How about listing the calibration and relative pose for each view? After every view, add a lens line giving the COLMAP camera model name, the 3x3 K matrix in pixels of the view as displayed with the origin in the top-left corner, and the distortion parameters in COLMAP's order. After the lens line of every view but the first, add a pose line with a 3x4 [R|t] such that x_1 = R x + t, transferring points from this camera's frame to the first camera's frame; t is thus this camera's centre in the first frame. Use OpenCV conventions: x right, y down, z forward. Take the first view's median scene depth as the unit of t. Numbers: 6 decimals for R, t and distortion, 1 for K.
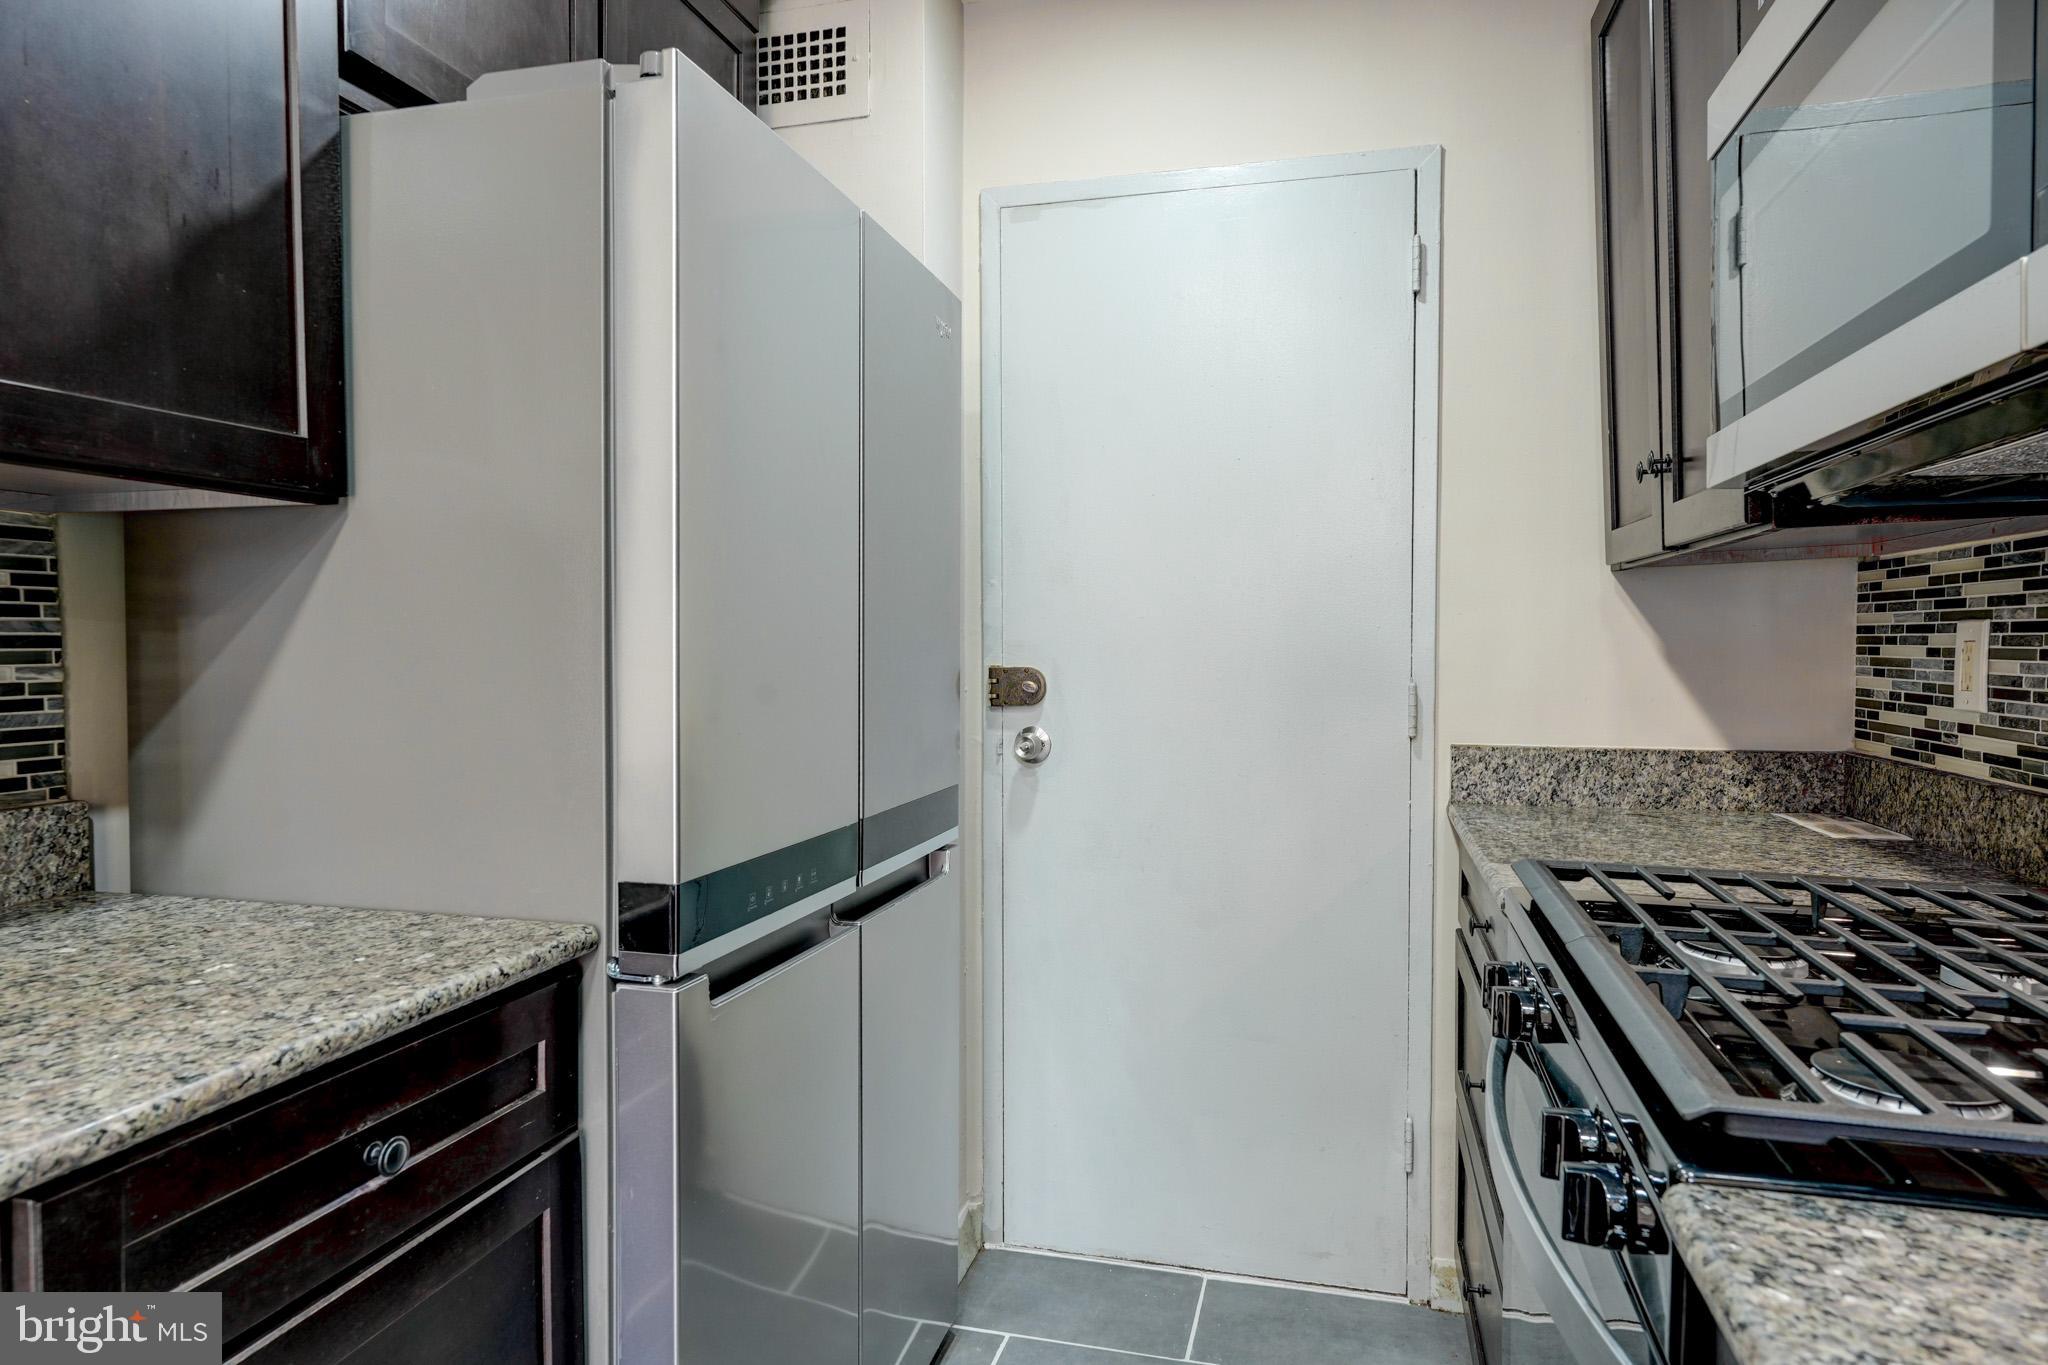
lens RADIAL K [[1235.8, 0, 1024.0], [0, 1235.8, 682.5], [0, 0, 1]] dist [-0.000318, 0.000400]
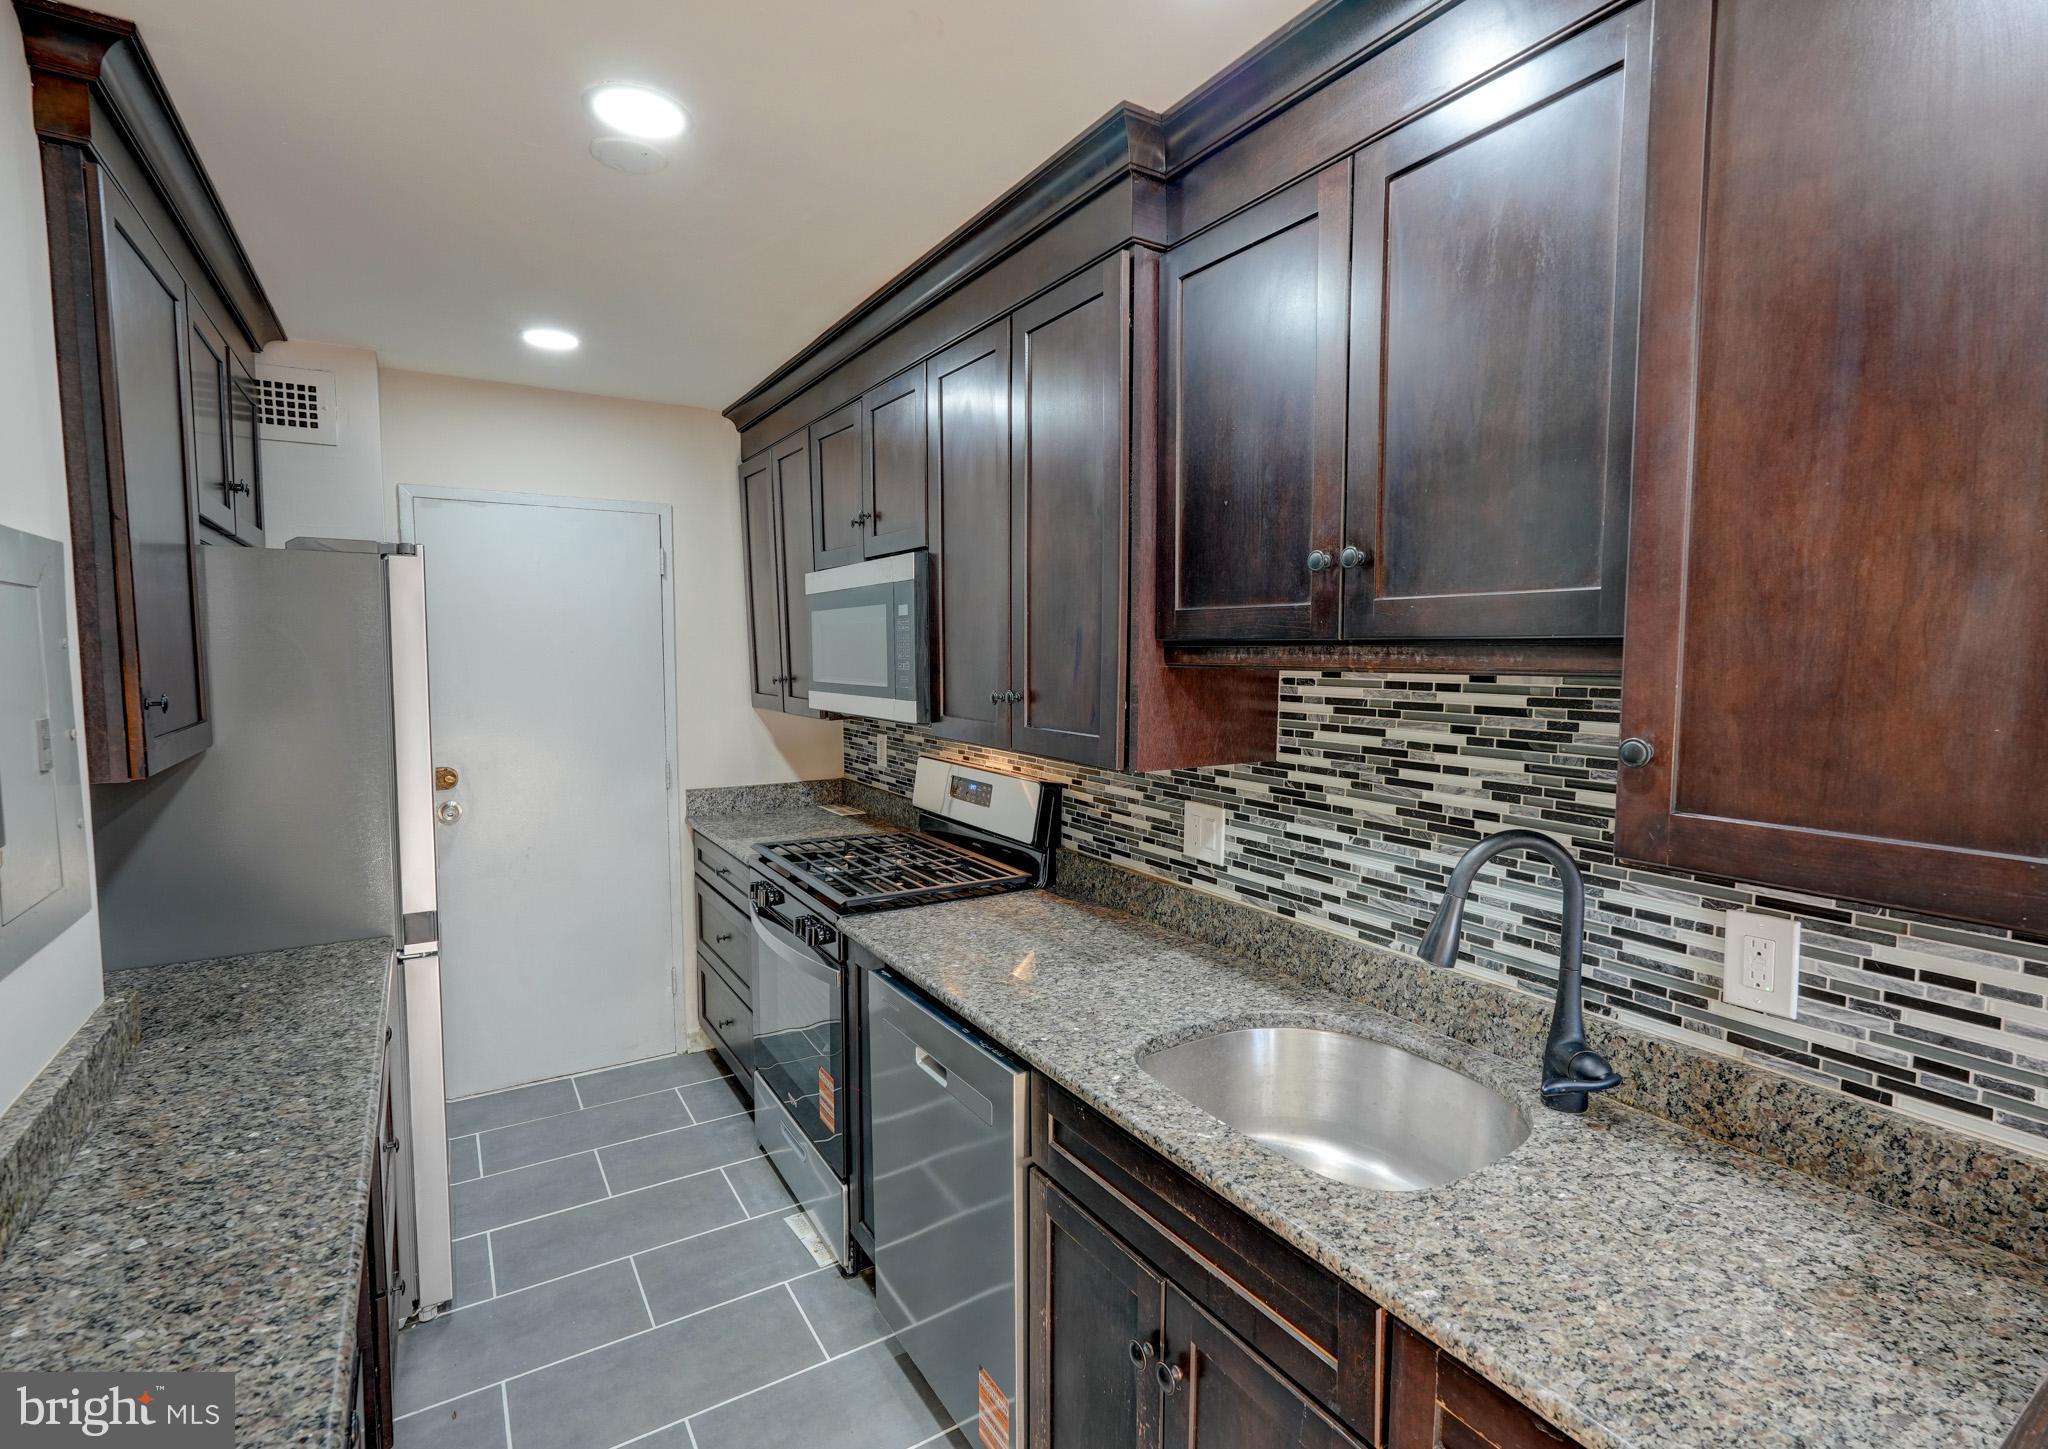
lens RADIAL K [[956.9, 0, 1024.0], [0, 956.9, 724.5], [0, 0, 1]] dist [-0.000660, 0.000742]
pose [[0.687265, -0.053847, 0.724408, -0.516419], [0.020611, 0.998293, 0.054651, -0.163392], [-0.726114, -0.022629, 0.687201, -0.643673]]
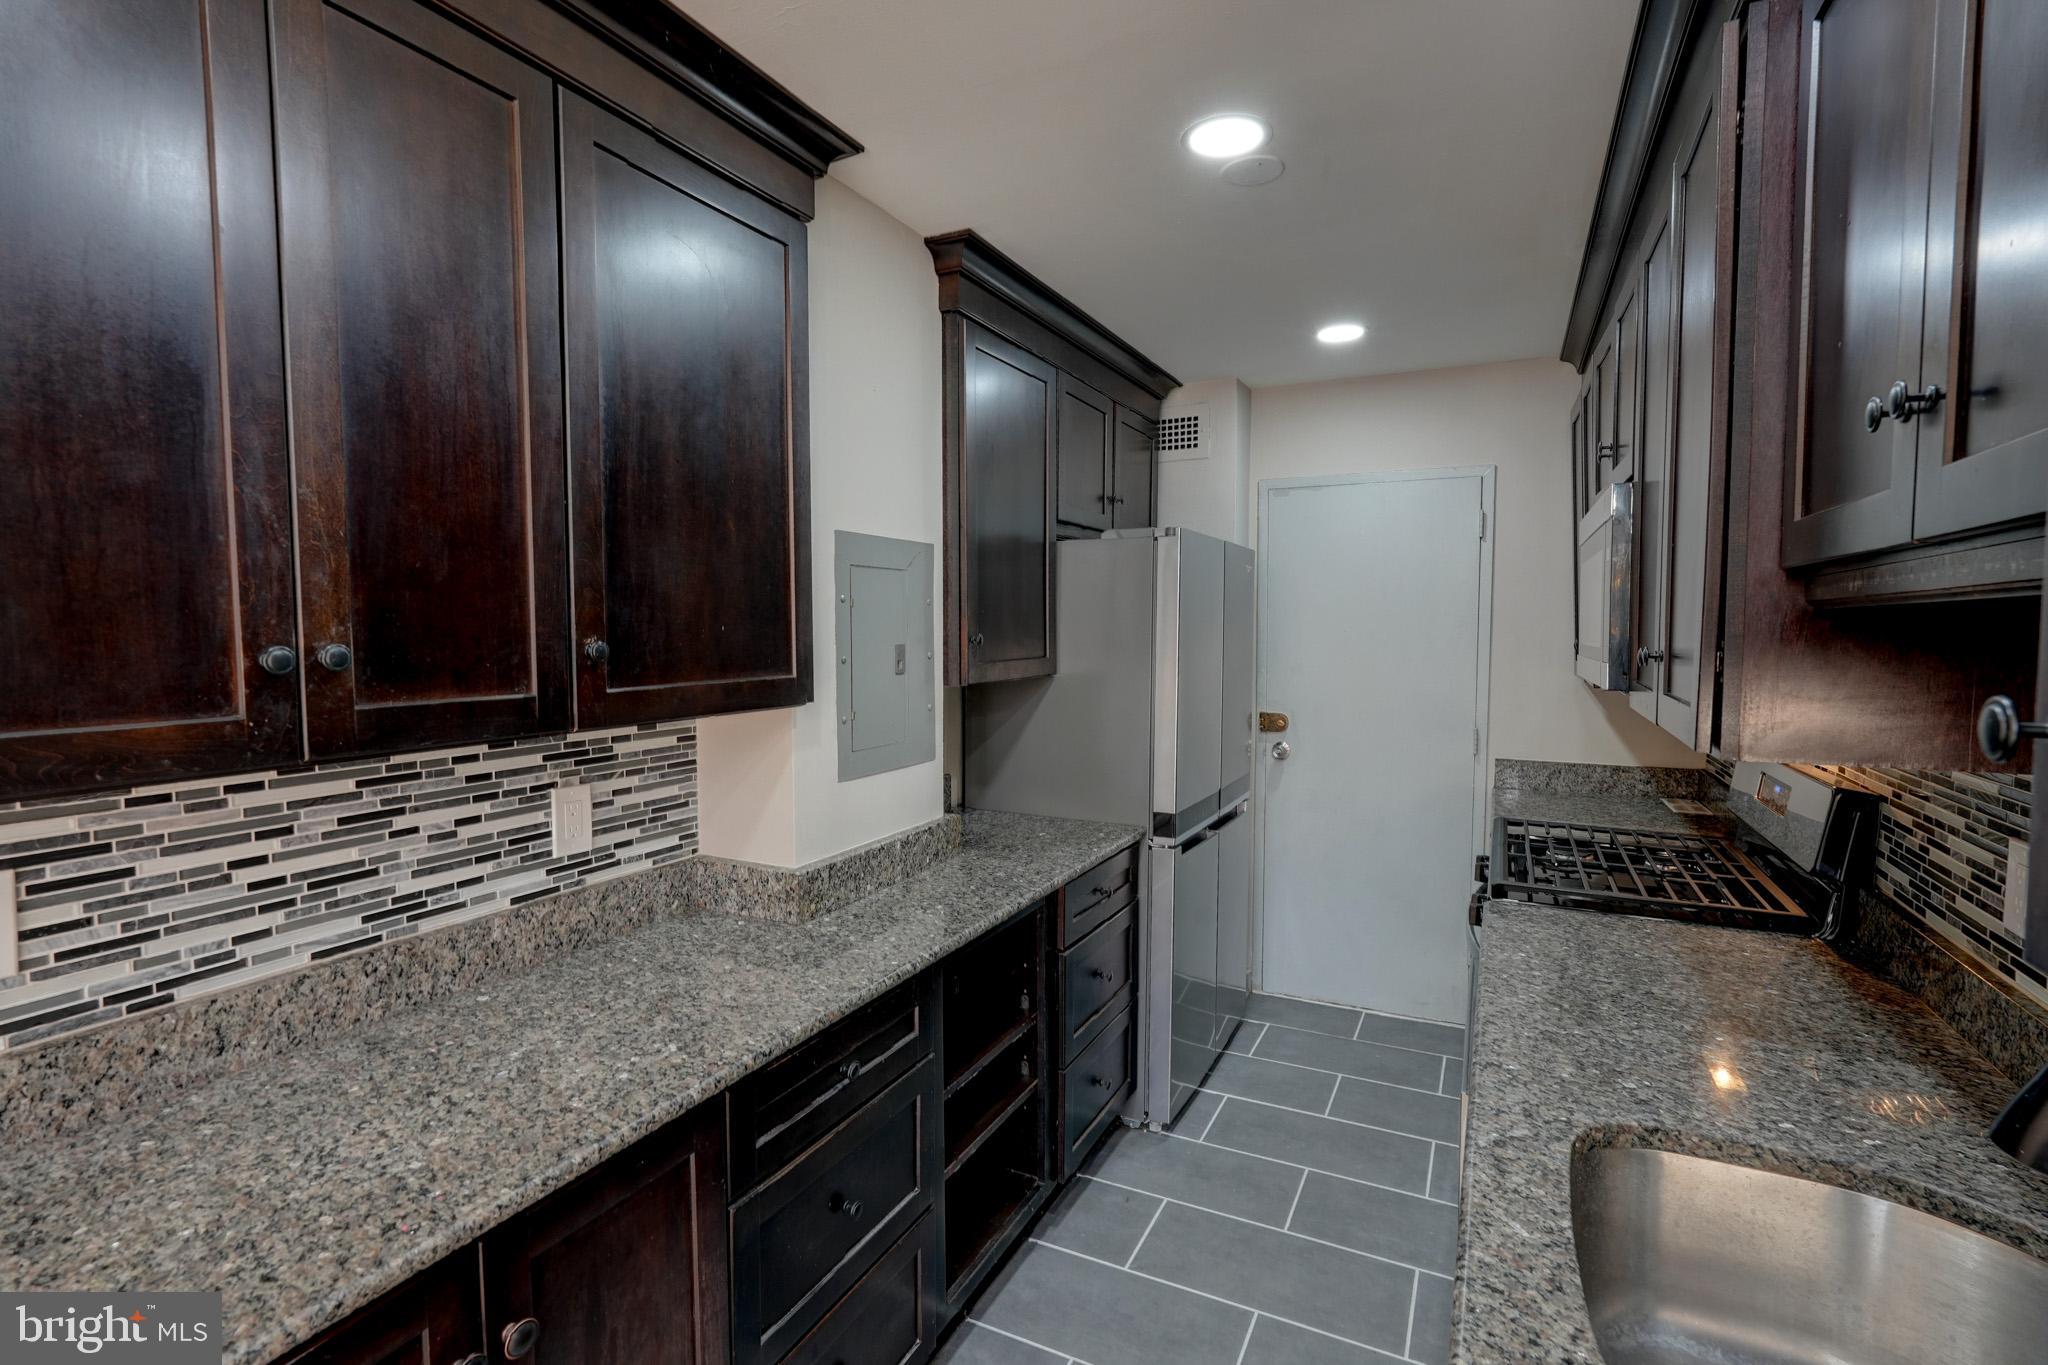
lens RADIAL K [[950.4, 0, 1024.0], [0, 950.4, 682.5], [0, 0, 1]] dist [-0.012055, 0.000699]
pose [[0.978661, 0.012438, -0.205103, -0.113482], [-0.007113, 0.999619, 0.026677, -0.130269], [0.205357, -0.024649, 0.978377, -0.805911]]
